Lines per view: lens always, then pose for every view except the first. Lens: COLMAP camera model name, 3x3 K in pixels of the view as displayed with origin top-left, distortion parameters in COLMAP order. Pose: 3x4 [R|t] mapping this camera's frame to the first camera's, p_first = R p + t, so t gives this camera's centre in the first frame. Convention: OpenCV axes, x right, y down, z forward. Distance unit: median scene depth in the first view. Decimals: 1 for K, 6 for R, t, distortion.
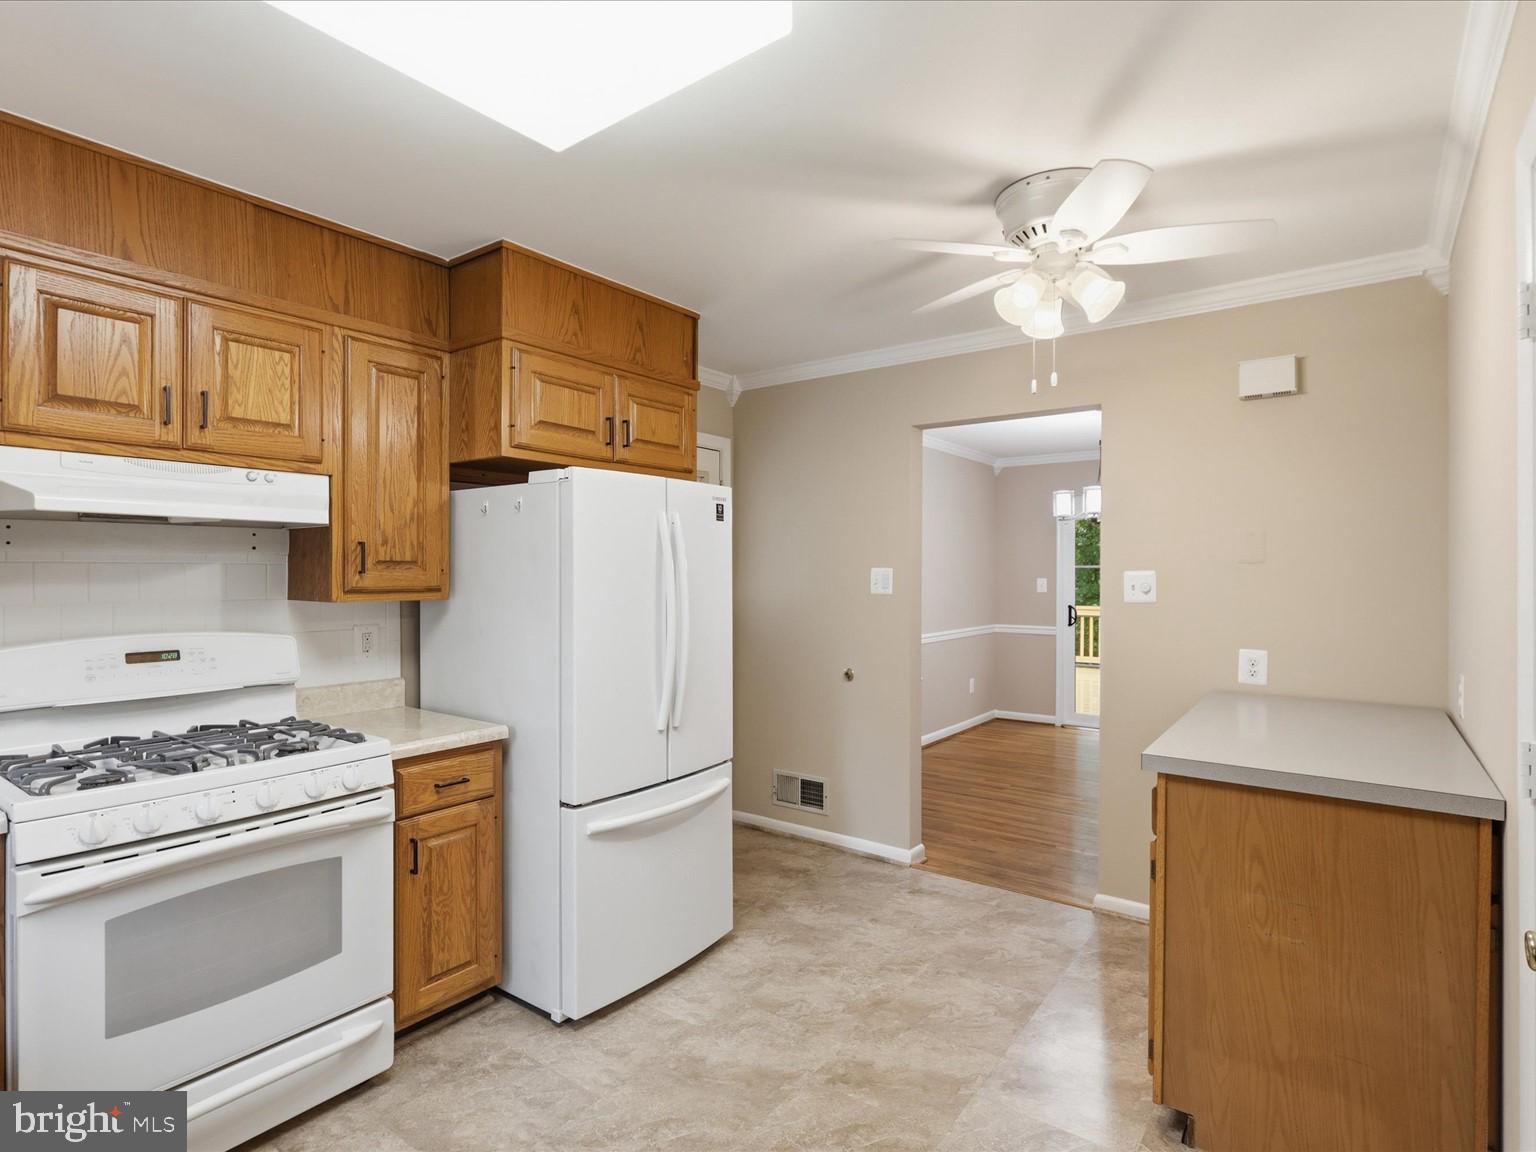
lens RADIAL K [[810.3, 0, 761.5], [0, 810.3, 574.5], [0, 0, 1]] dist [-0.003878, 0.002327]
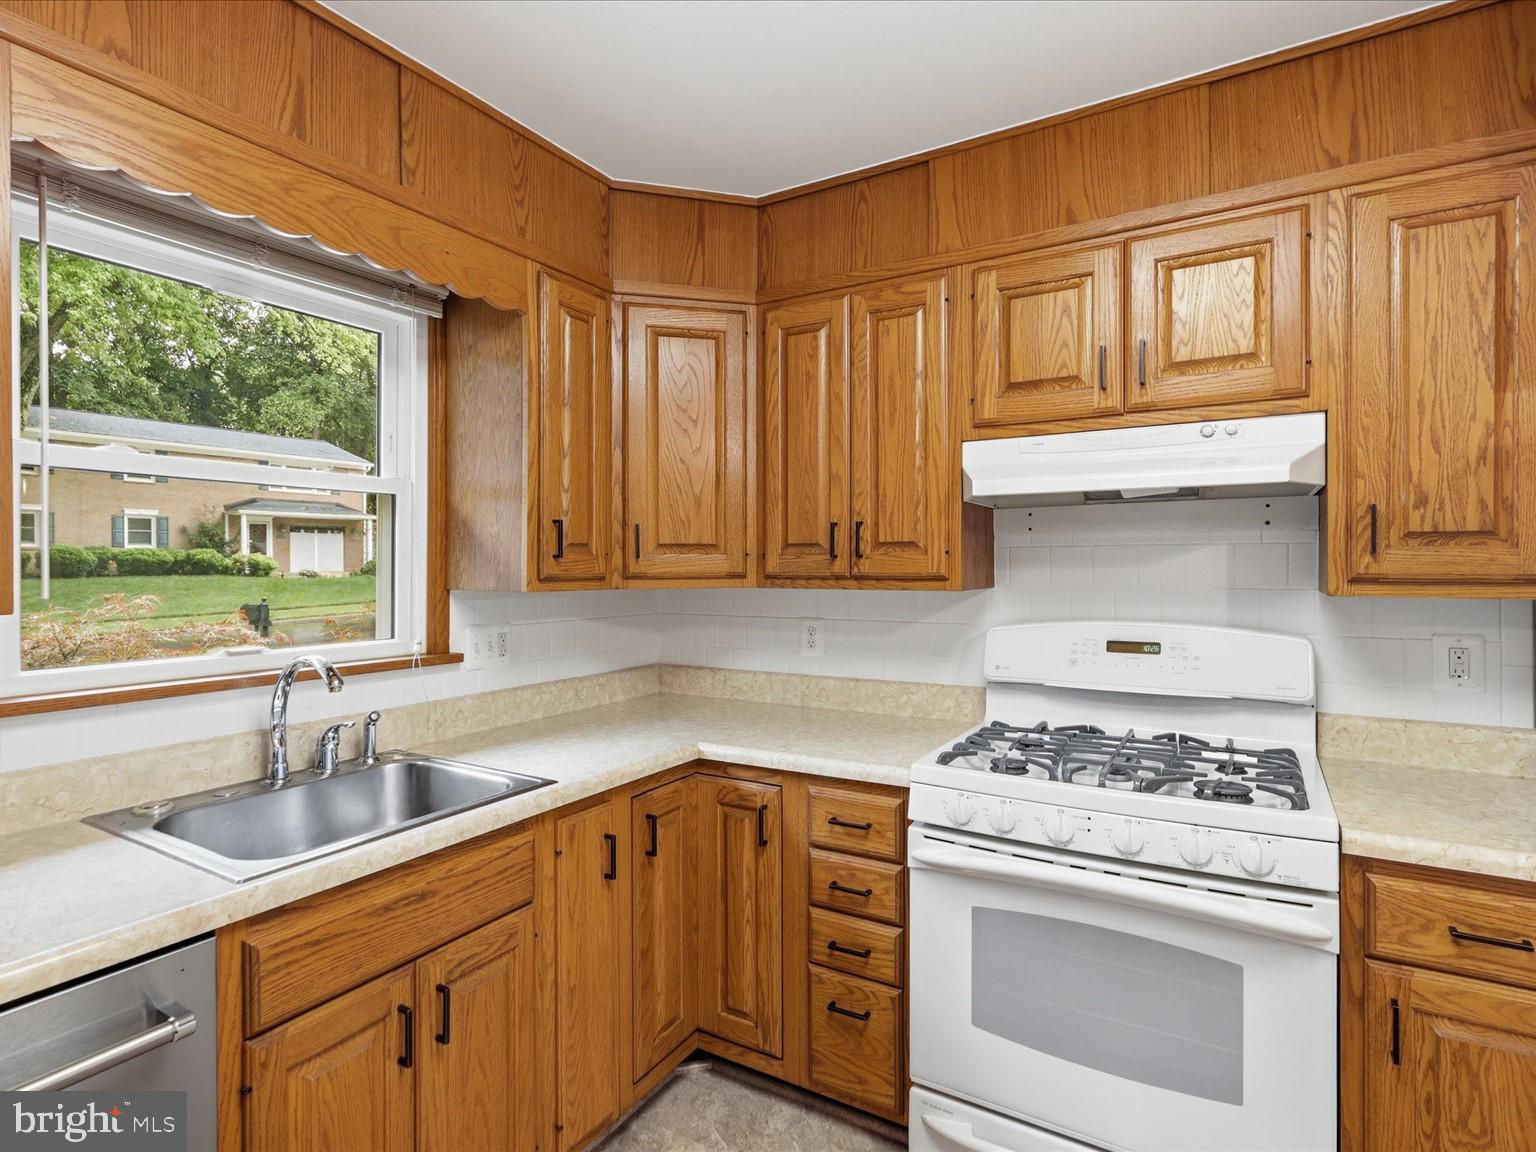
lens RADIAL K [[810.3, 0, 763.8], [0, 810.3, 568.2], [0, 0, 1]] dist [-0.003878, 0.002327]
pose [[0.097026, 0.004154, -0.995273, 0.112904], [0.001634, 0.999989, 0.004333, 0.007872], [0.995281, -0.002046, 0.097018, 0.497154]]
